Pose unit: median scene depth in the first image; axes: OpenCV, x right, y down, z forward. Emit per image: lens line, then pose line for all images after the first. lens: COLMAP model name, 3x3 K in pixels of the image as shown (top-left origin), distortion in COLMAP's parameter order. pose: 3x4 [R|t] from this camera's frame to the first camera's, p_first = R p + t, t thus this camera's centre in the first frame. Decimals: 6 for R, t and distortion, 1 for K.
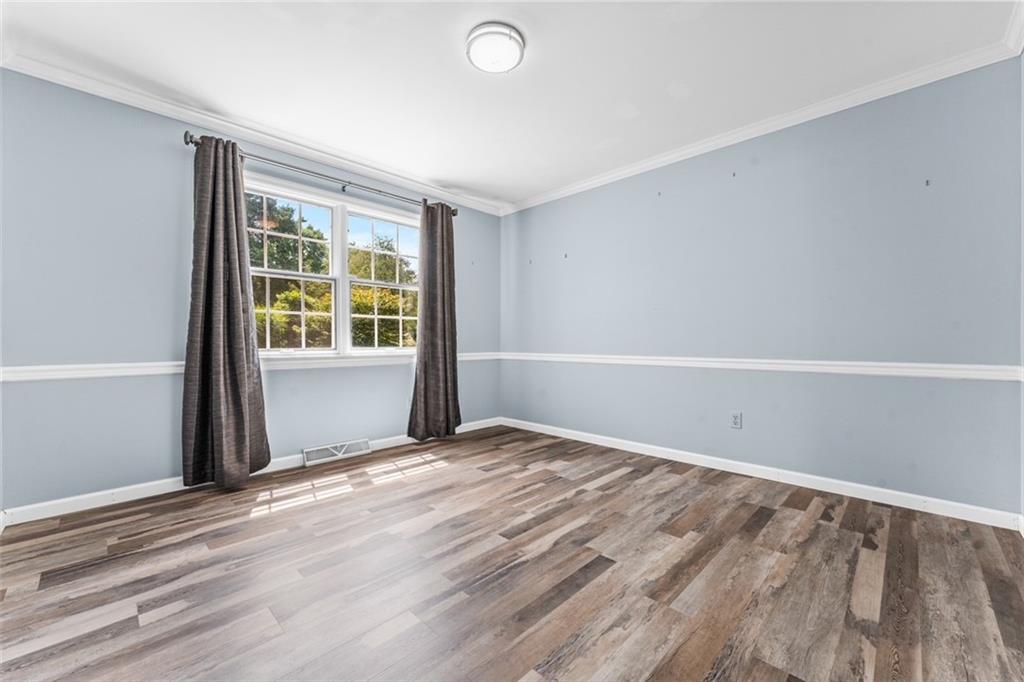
lens RADIAL K [[413.9, 0, 508.6], [0, 413.9, 340.6], [0, 0, 1]] dist [0.001860, -0.001141]
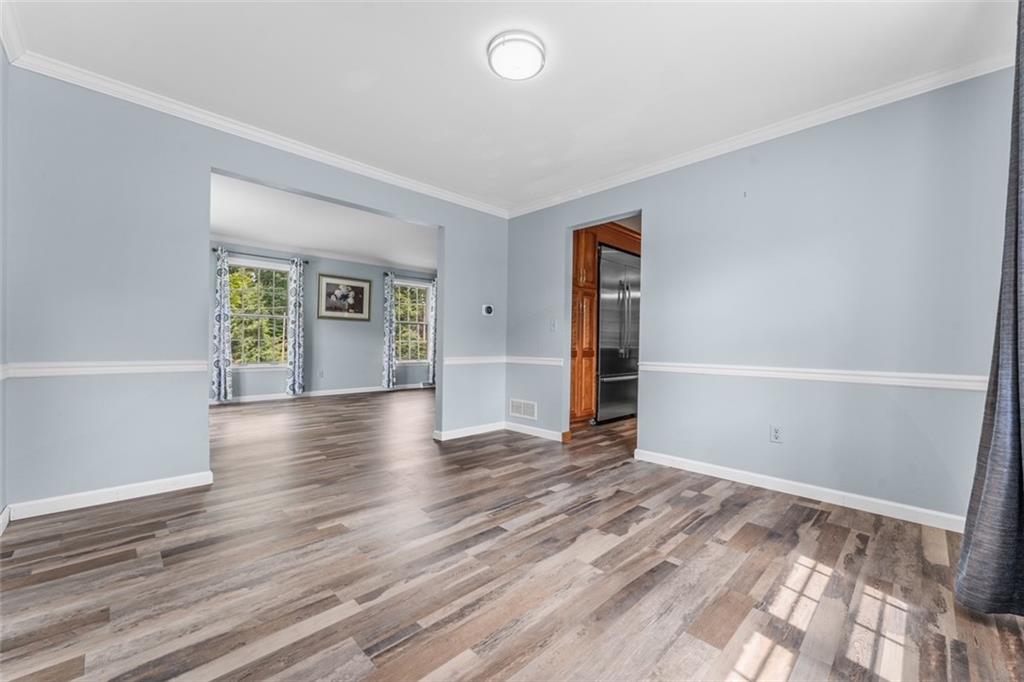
lens RADIAL K [[413.9, 0, 508.2], [0, 413.9, 337.5], [0, 0, 1]] dist [0.001860, -0.001141]
pose [[-0.999795, -0.010701, 0.017208, -0.034539], [-0.011059, 0.999722, -0.020829, 0.003017], [-0.016981, -0.021015, -0.999635, 1.868783]]
